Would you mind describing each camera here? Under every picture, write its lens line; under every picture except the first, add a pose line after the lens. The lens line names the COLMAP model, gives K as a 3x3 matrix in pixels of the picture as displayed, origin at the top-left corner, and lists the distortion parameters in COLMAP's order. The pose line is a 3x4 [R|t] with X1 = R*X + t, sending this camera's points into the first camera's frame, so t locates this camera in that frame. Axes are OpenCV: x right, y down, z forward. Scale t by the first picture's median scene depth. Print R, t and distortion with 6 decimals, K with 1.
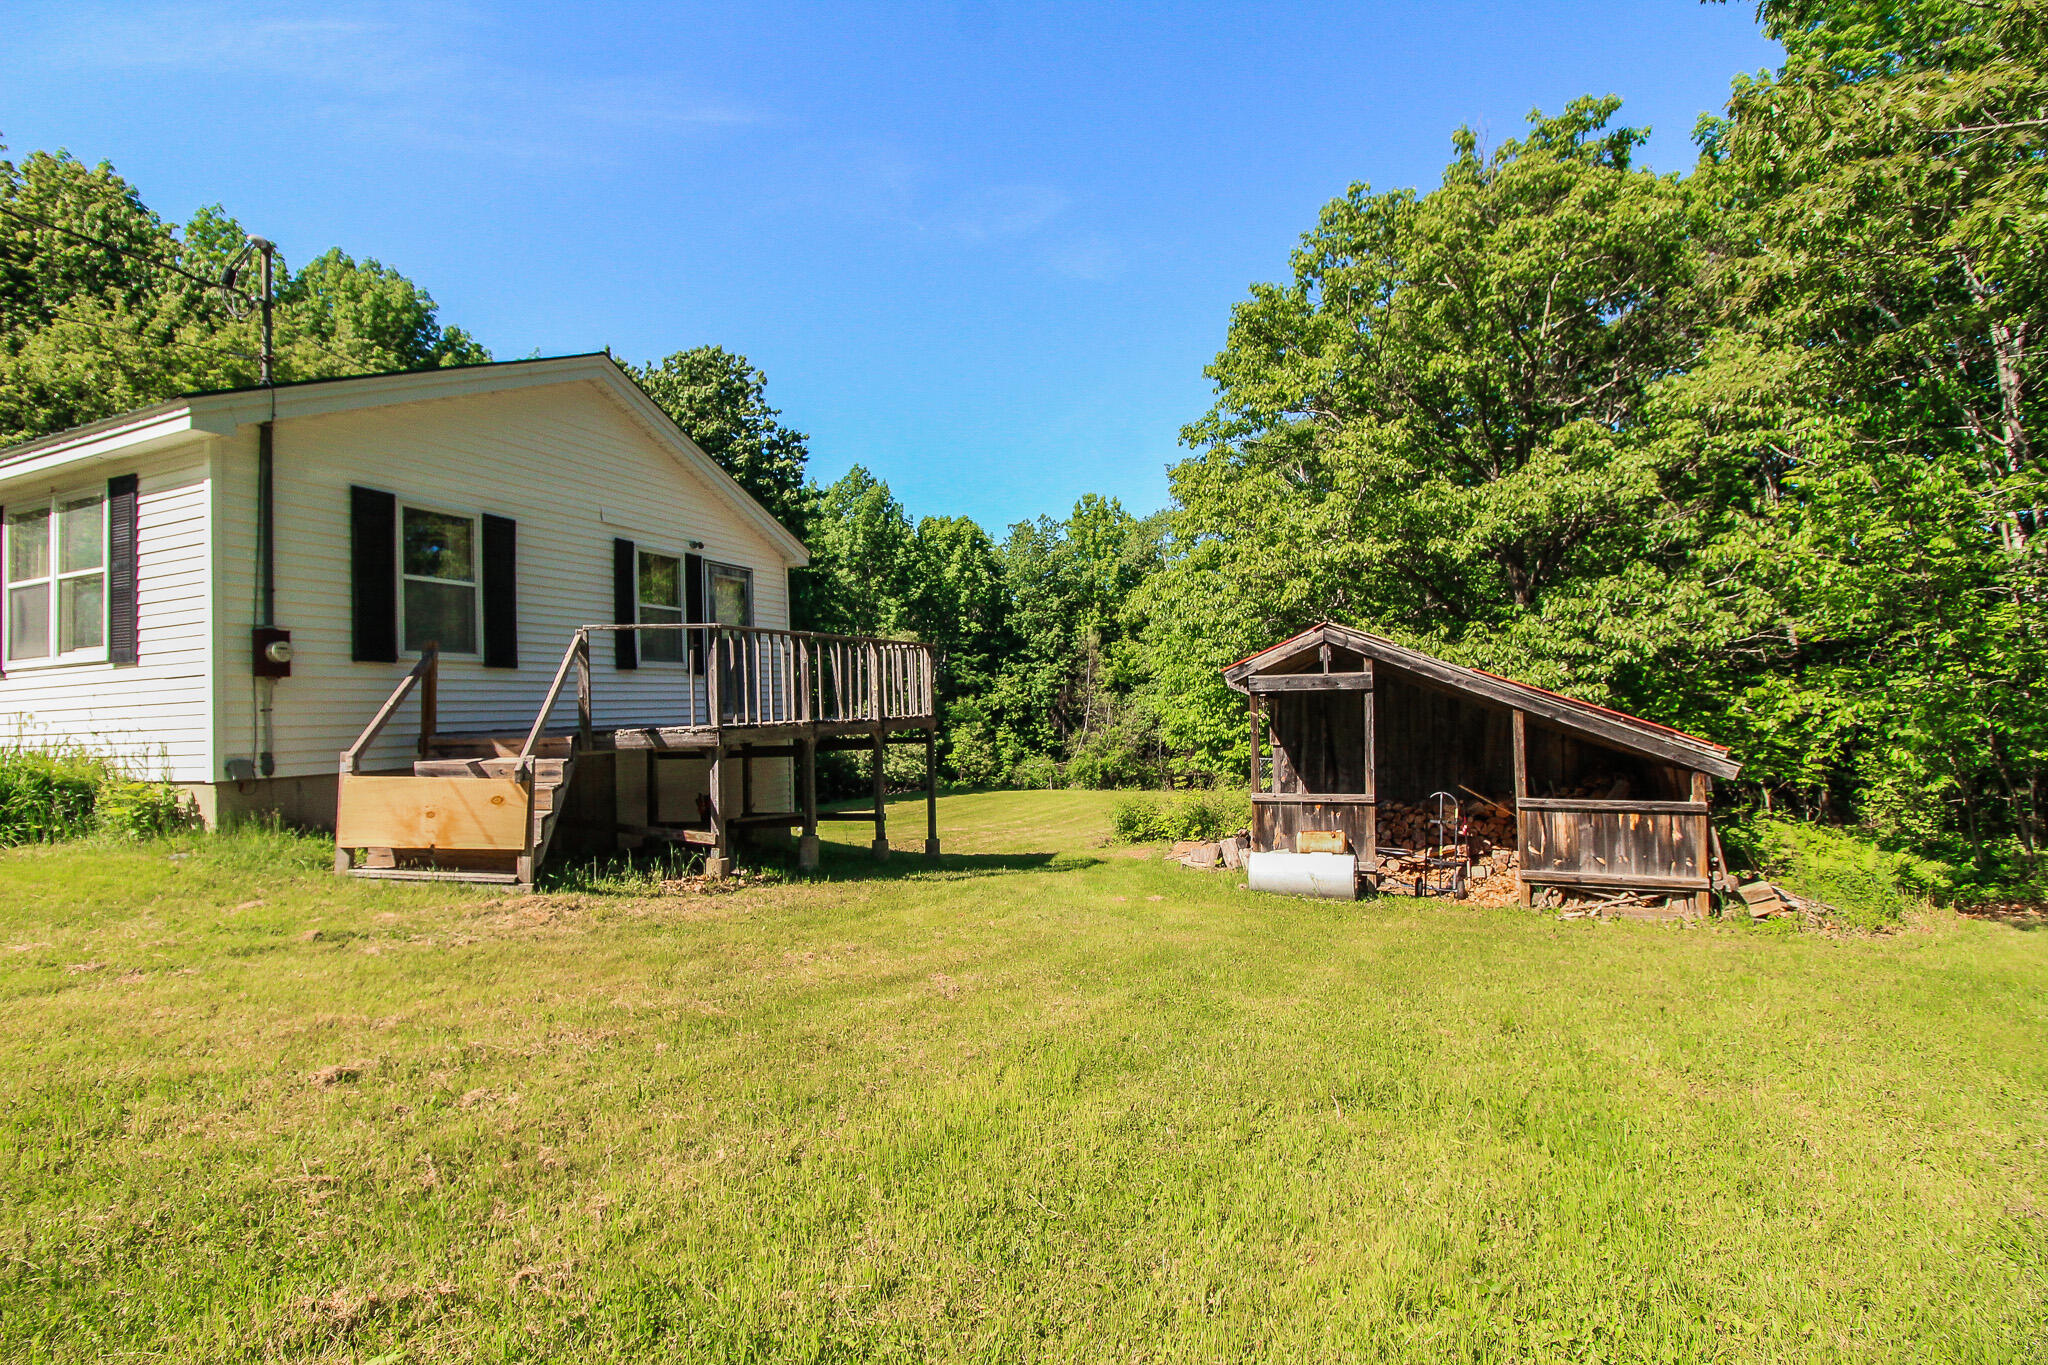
lens RADIAL K [[972.1, 0, 1024.0], [0, 972.1, 682.5], [0, 0, 1]] dist [-0.000826, -0.000617]
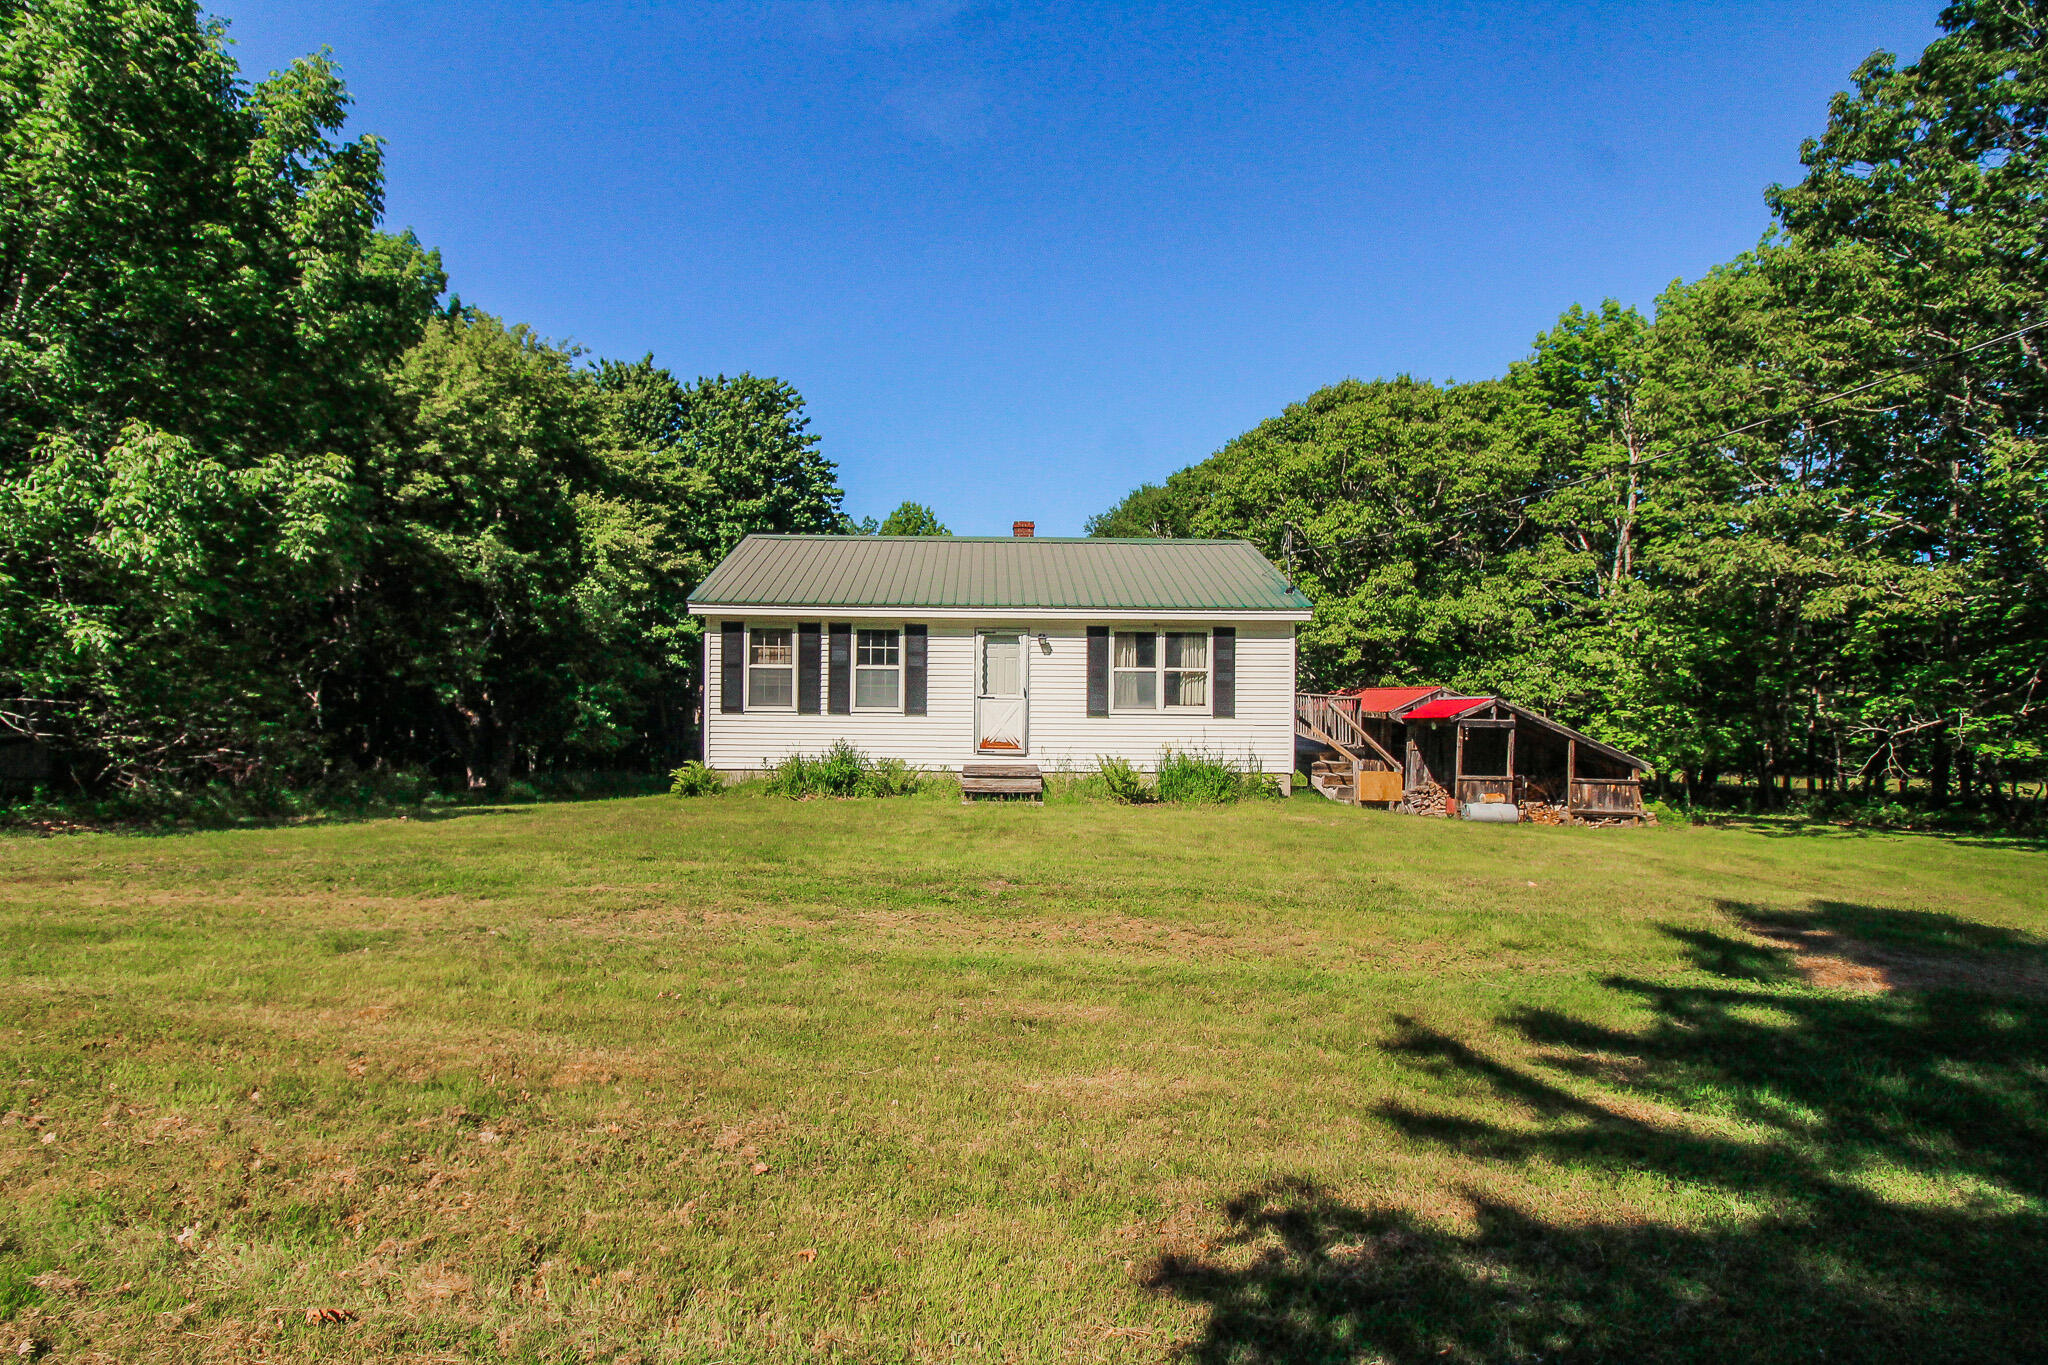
lens RADIAL K [[972.1, 0, 1024.0], [0, 972.1, 682.5], [0, 0, 1]] dist [-0.000826, -0.000617]
pose [[0.908327, 0.039778, 0.416366, -1.662819], [-0.053499, 0.998340, 0.021334, -0.087644], [-0.414826, -0.041654, 0.908947, -0.552846]]
